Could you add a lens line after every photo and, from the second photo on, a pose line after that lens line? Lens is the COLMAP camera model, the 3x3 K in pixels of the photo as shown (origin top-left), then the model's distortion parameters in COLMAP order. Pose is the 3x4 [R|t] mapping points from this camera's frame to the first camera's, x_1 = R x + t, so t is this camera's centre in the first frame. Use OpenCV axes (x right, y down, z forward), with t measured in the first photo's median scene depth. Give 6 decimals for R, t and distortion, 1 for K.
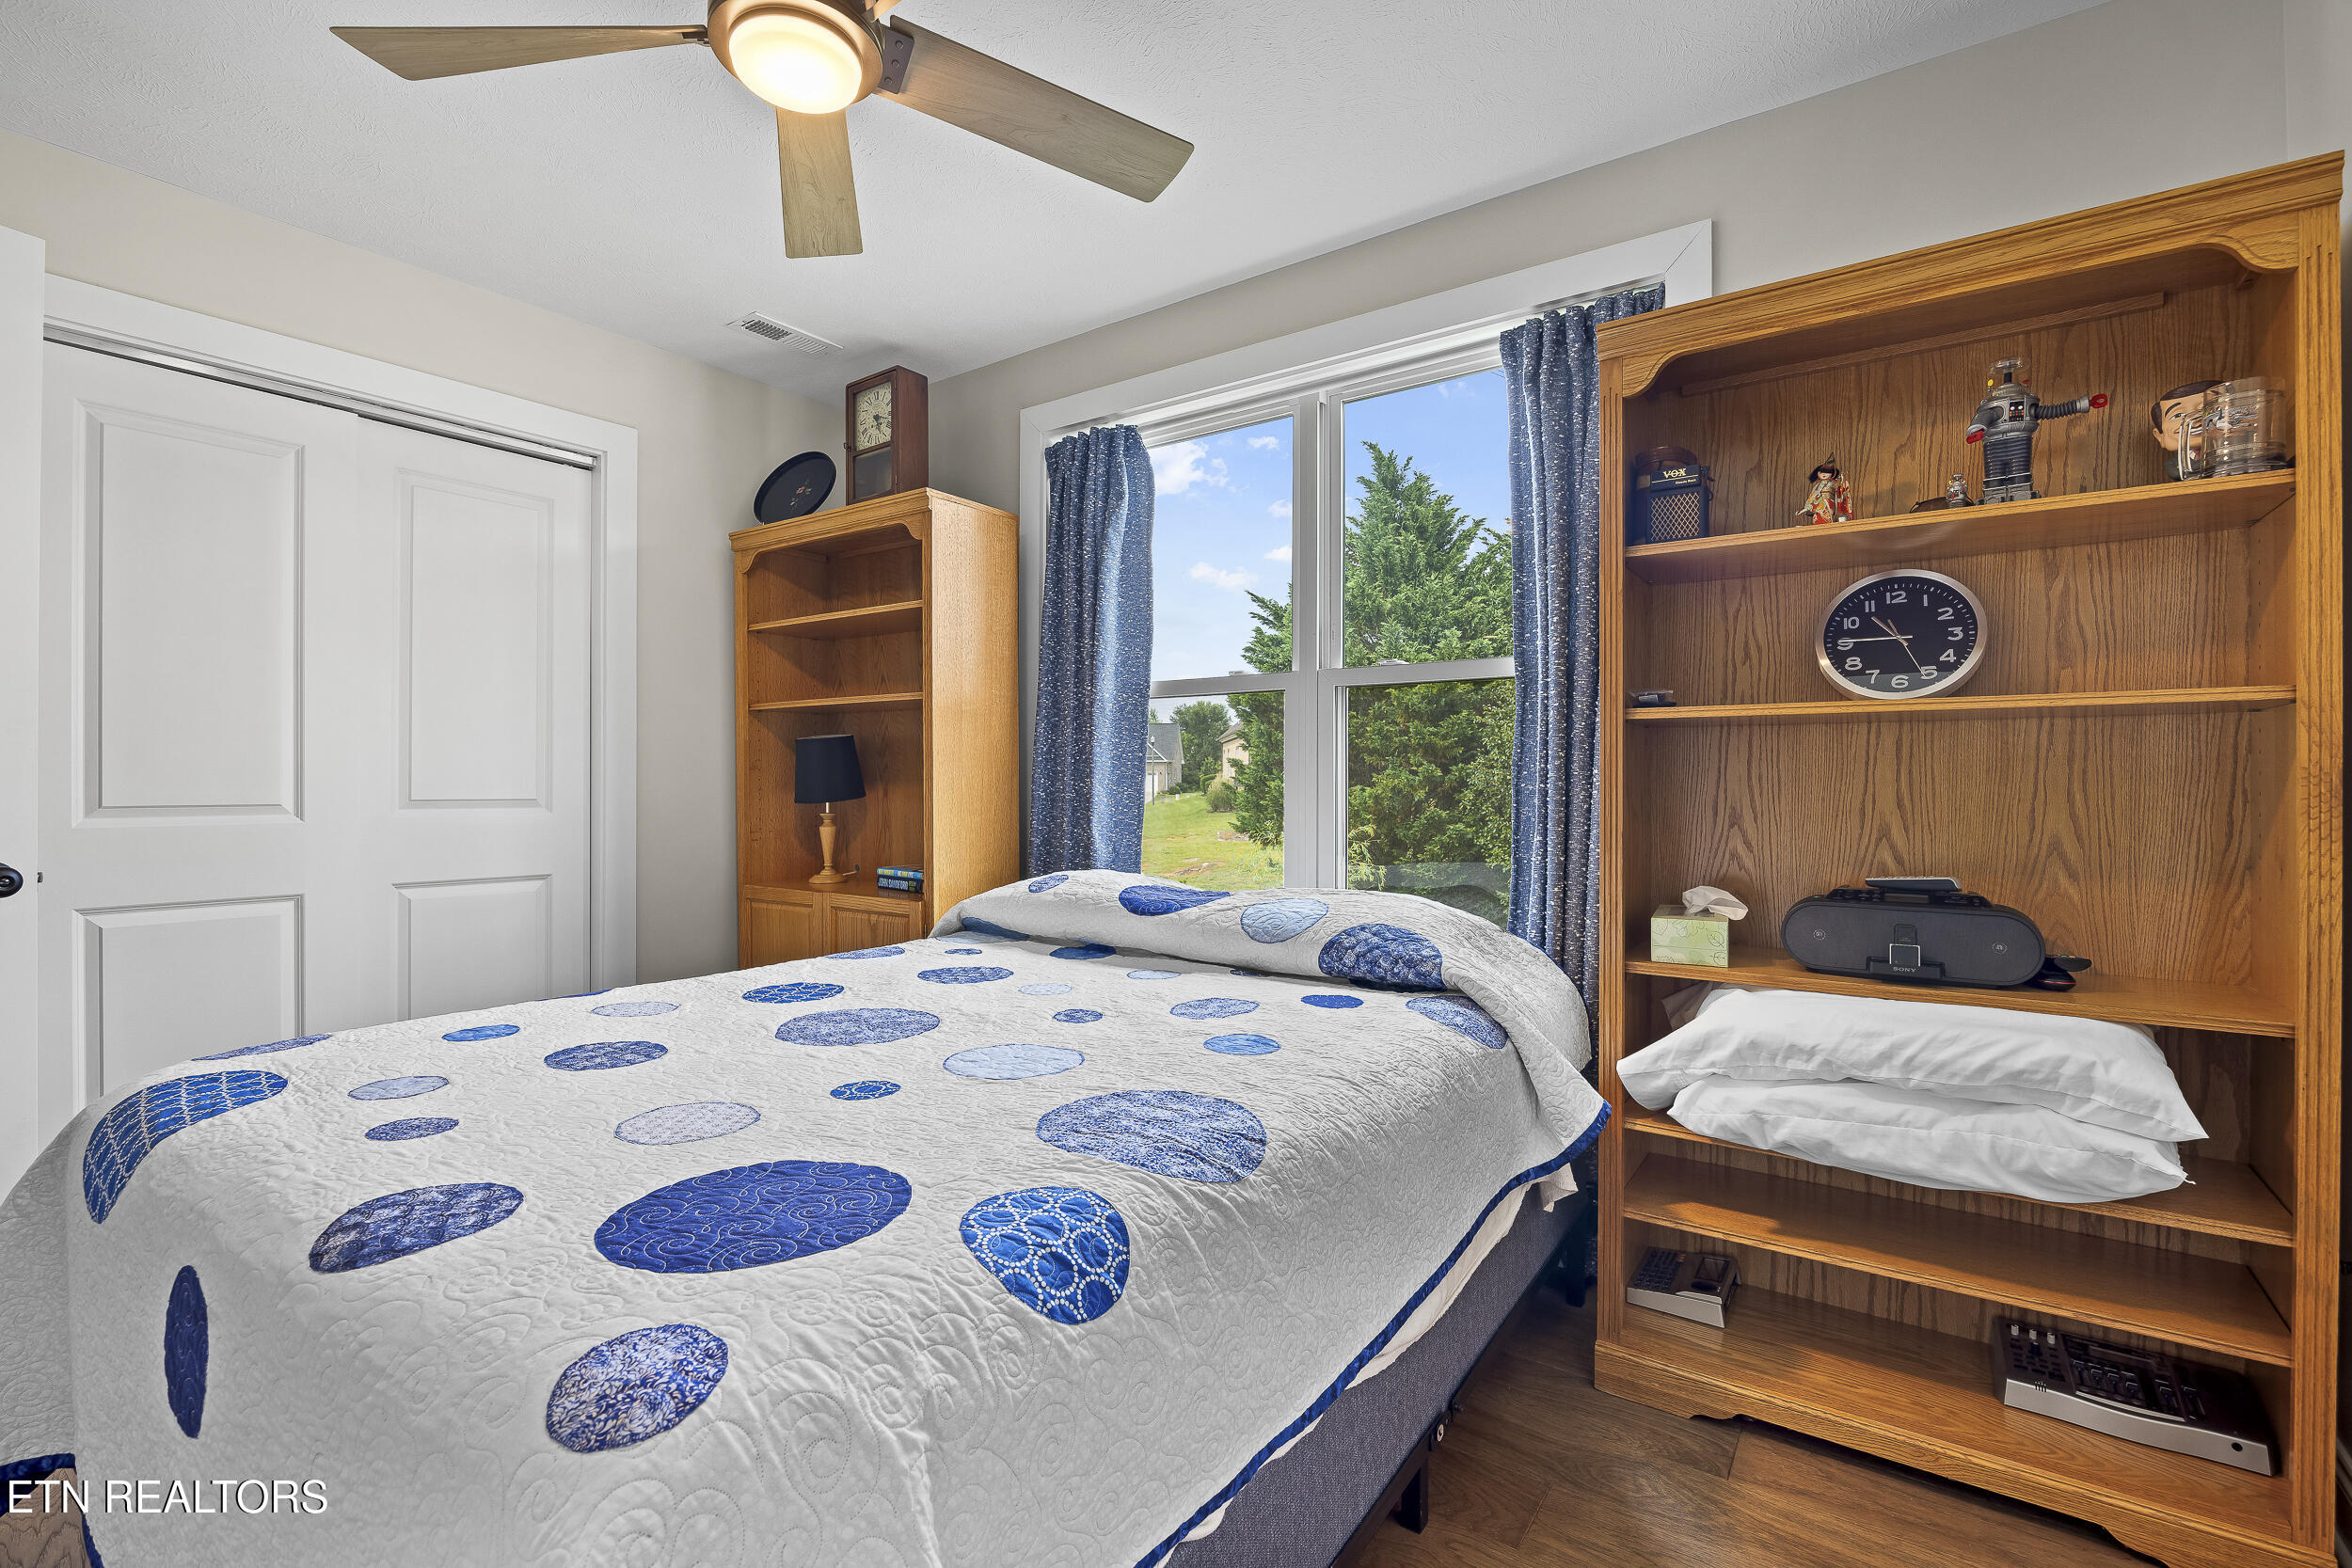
lens RADIAL K [[1041.4, 0, 1170.6], [0, 1041.4, 770.0], [0, 0, 1]] dist [-0.005268, 0.000123]
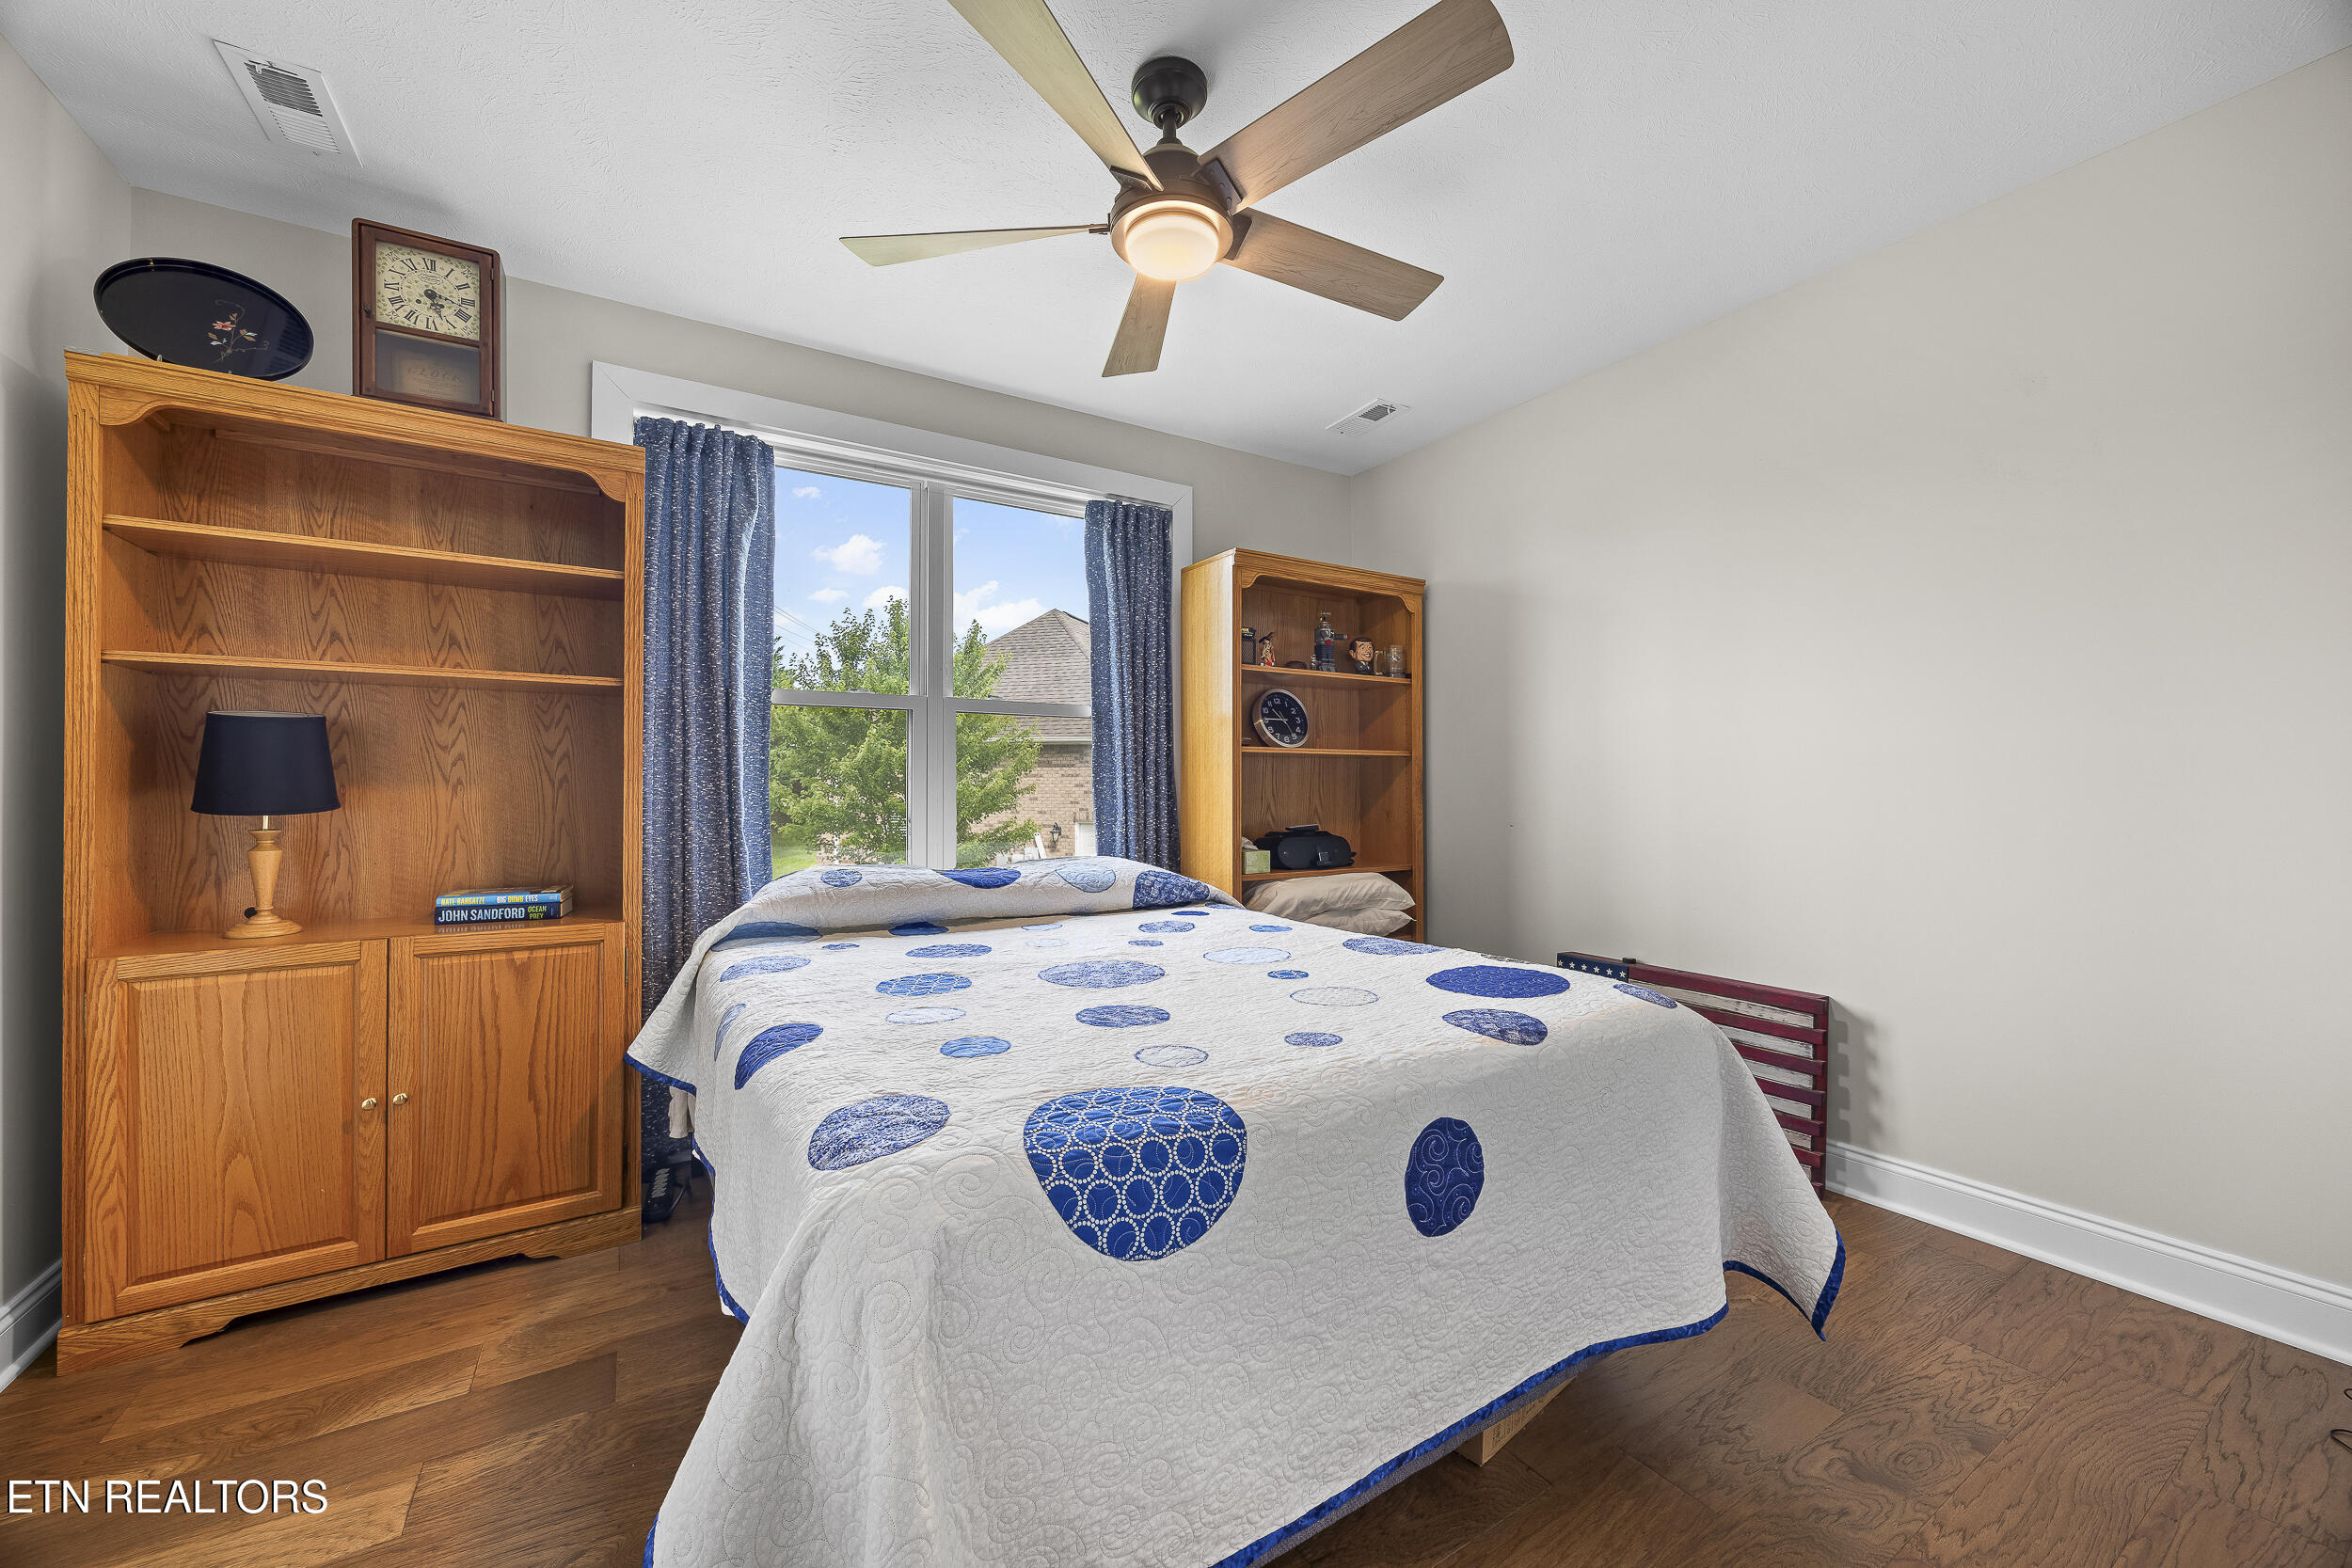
lens RADIAL K [[902.4, 0, 1174.1], [0, 902.4, 785.9], [0, 0, 1]] dist [-0.001532, -0.000401]
pose [[0.393767, 0.001606, 0.919209, -0.711810], [-0.007628, 0.999970, 0.001521, 0.008486], [-0.919179, -0.007611, 0.393768, 0.271936]]
